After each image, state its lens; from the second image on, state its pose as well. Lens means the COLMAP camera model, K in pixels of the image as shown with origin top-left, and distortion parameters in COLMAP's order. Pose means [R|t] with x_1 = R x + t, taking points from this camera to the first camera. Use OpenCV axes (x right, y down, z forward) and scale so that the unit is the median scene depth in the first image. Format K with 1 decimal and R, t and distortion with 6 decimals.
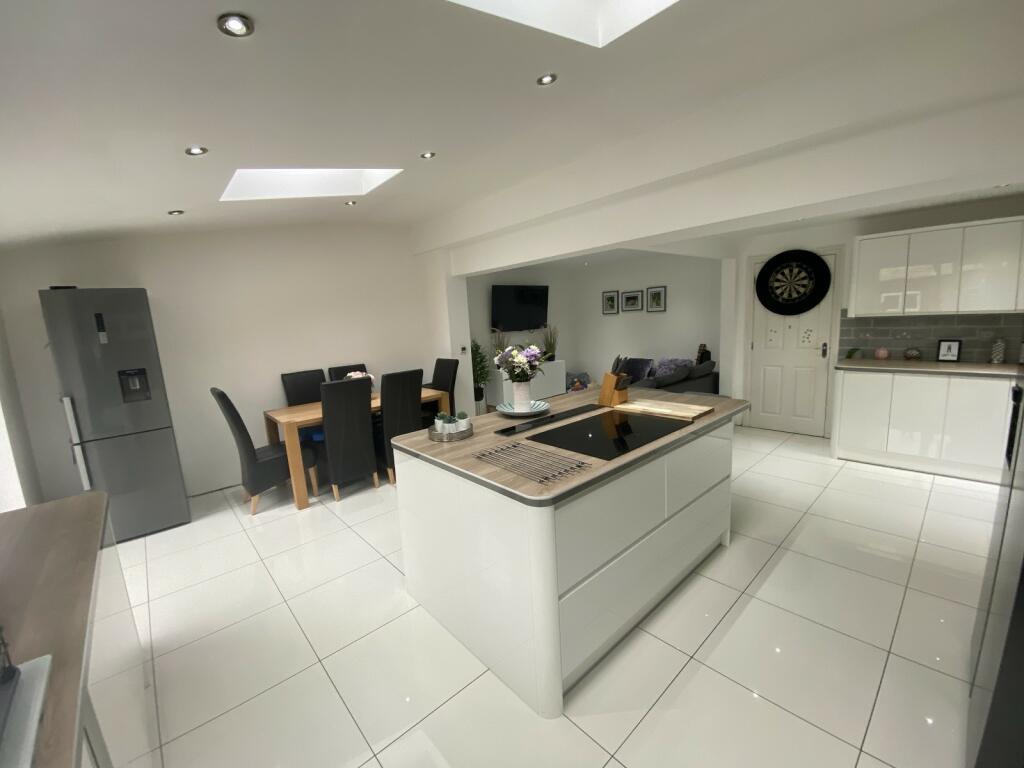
lens RADIAL K [[421.2, 0, 507.3], [0, 421.2, 387.5], [0, 0, 1]] dist [-0.020410, -0.001469]
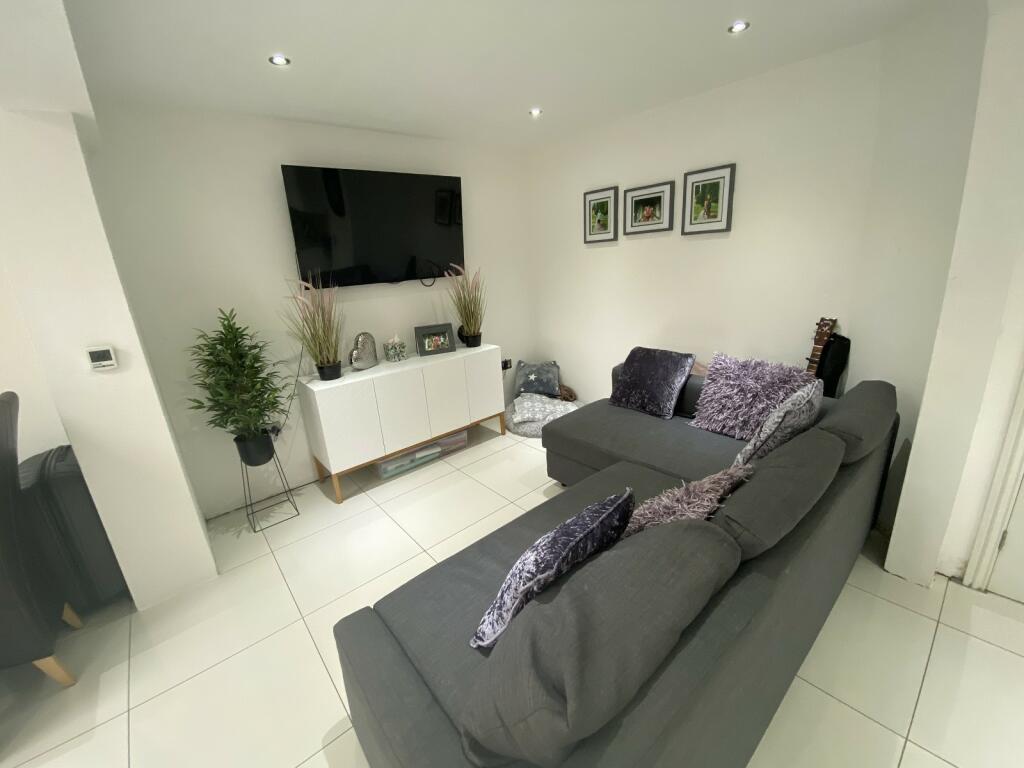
lens RADIAL K [[421.2, 0, 518.8], [0, 421.2, 395.5], [0, 0, 1]] dist [-0.020410, -0.001469]
pose [[0.999923, -0.007432, -0.009987, 0.168187], [0.008870, 0.988233, 0.152700, -0.084000], [0.008734, -0.152776, 0.988222, 0.546468]]
